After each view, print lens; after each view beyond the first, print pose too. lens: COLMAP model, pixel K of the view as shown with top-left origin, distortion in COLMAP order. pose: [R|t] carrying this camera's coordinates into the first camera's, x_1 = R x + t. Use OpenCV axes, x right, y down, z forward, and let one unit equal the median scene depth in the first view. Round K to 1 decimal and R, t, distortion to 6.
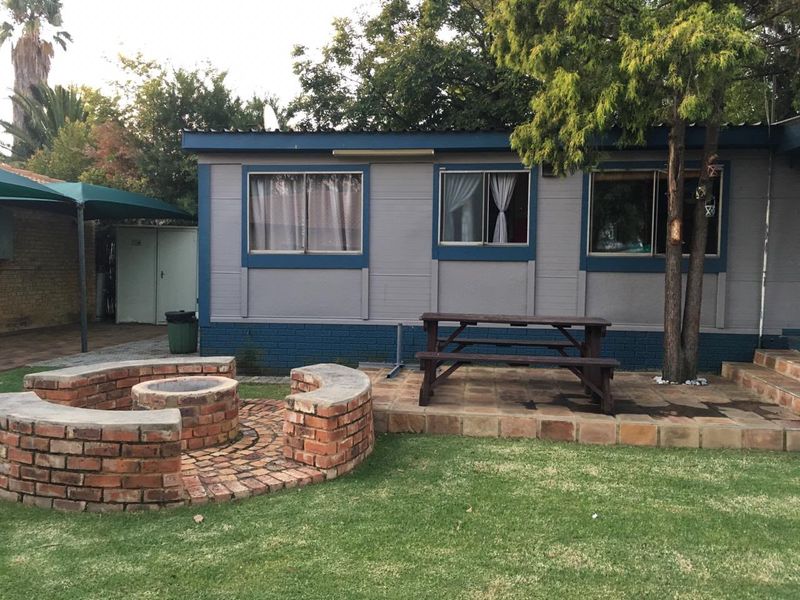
lens RADIAL K [[685.0, 0, 400.0], [0, 685.0, 300.0], [0, 0, 1]] dist [0.083539, -0.108298]
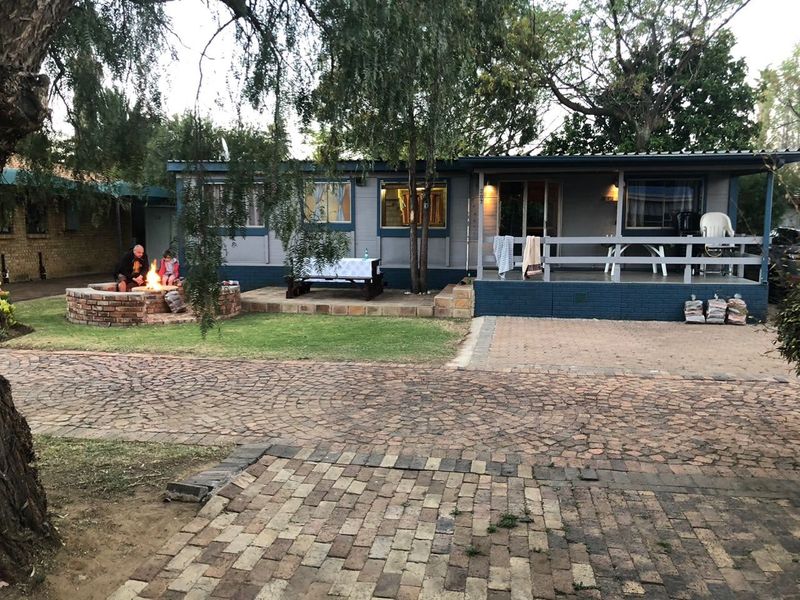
lens RADIAL K [[685.0, 0, 400.0], [0, 685.0, 300.0], [0, 0, 1]] dist [0.083539, -0.108298]
pose [[0.997256, -0.002051, -0.074000, 0.534288], [0.006054, 0.998528, 0.053904, 0.033700], [0.073780, -0.054204, 0.995800, -0.981099]]
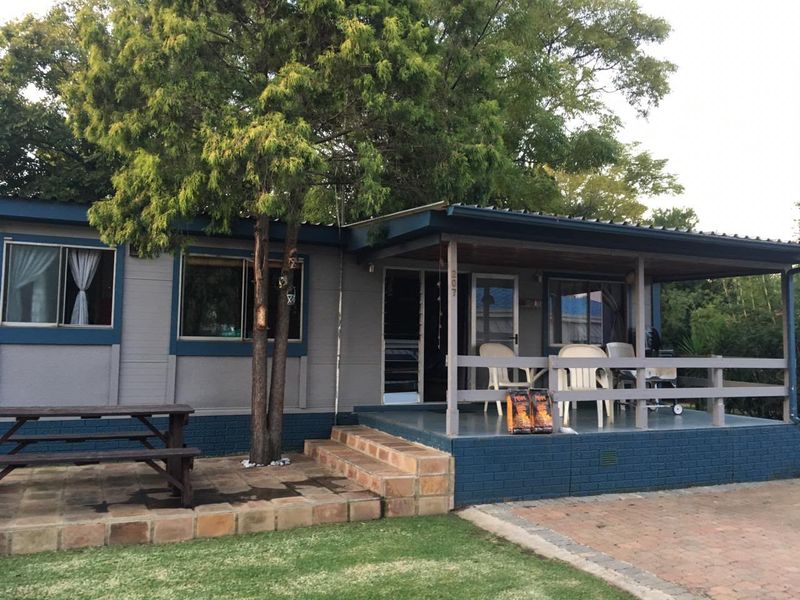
lens RADIAL K [[685.0, 0, 400.0], [0, 685.0, 300.0], [0, 0, 1]] dist [0.083539, -0.108298]
pose [[0.857286, 0.036306, 0.513559, 0.044265], [0.023300, 0.993752, -0.109148, -0.006905], [-0.514313, 0.105538, 0.851084, 0.002527]]
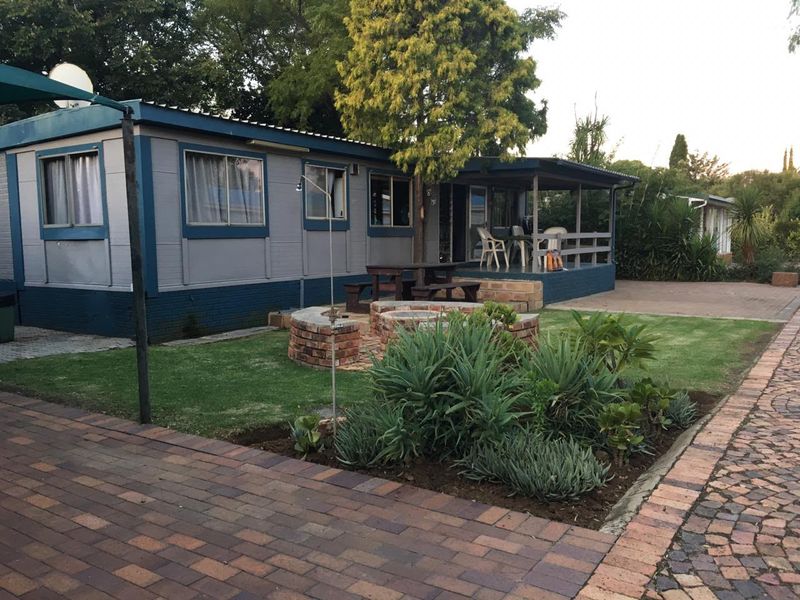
lens RADIAL K [[685.0, 0, 400.0], [0, 685.0, 300.0], [0, 0, 1]] dist [0.083539, -0.108298]
pose [[0.455676, -0.097265, 0.884816, -1.277654], [0.057576, 0.995151, 0.079742, -0.022109], [-0.888282, 0.014608, 0.459067, 0.257262]]
